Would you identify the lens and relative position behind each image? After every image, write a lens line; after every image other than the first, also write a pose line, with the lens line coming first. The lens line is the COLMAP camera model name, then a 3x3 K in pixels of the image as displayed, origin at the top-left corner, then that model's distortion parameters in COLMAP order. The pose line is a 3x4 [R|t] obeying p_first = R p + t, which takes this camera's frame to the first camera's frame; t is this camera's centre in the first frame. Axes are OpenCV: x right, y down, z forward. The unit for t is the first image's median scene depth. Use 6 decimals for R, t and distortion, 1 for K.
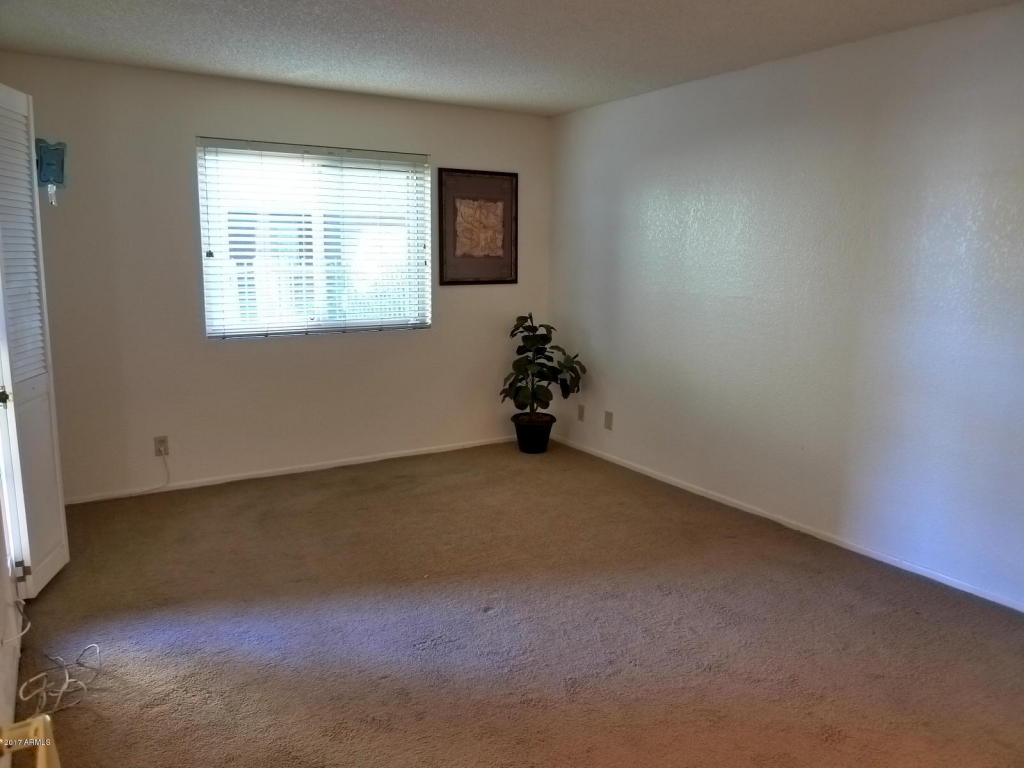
lens RADIAL K [[724.0, 0, 512.0], [0, 724.0, 384.0], [0, 0, 1]] dist [-0.037330, -0.007891]
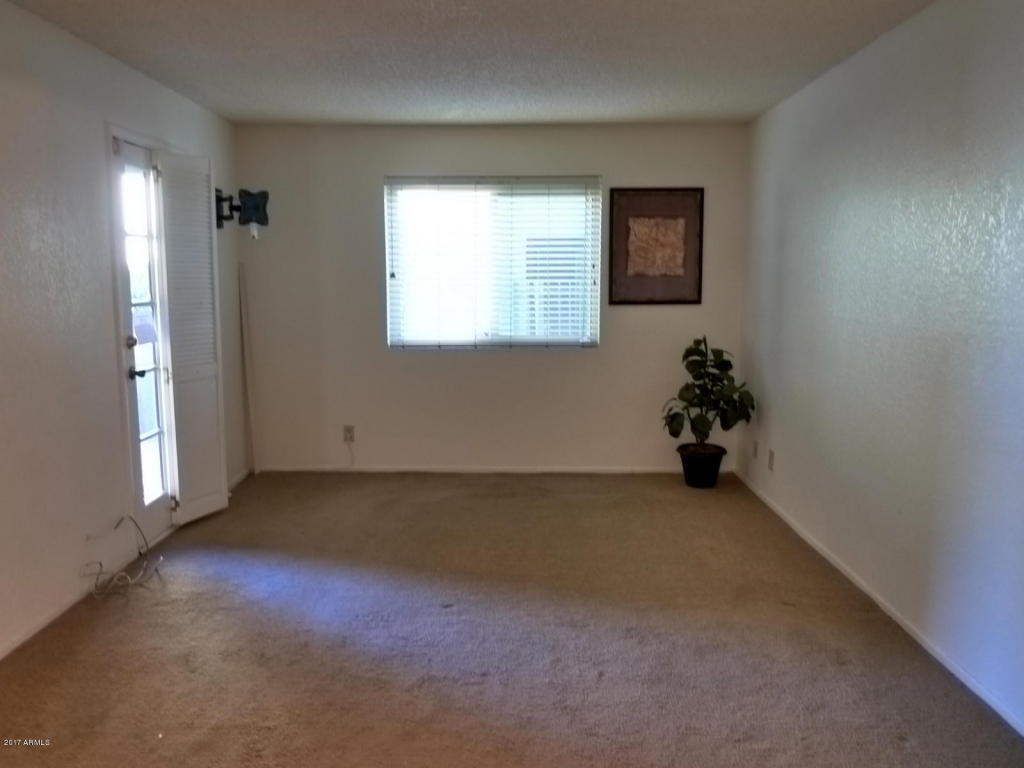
lens RADIAL K [[758.2, 0, 512.1], [0, 758.2, 370.8], [0, 0, 1]] dist [-0.036368, -0.002716]
pose [[0.841631, 0.053551, -0.537392, 0.352630], [-0.086168, 0.995639, -0.035736, 0.002680], [0.533135, 0.076383, 0.842575, 0.058334]]
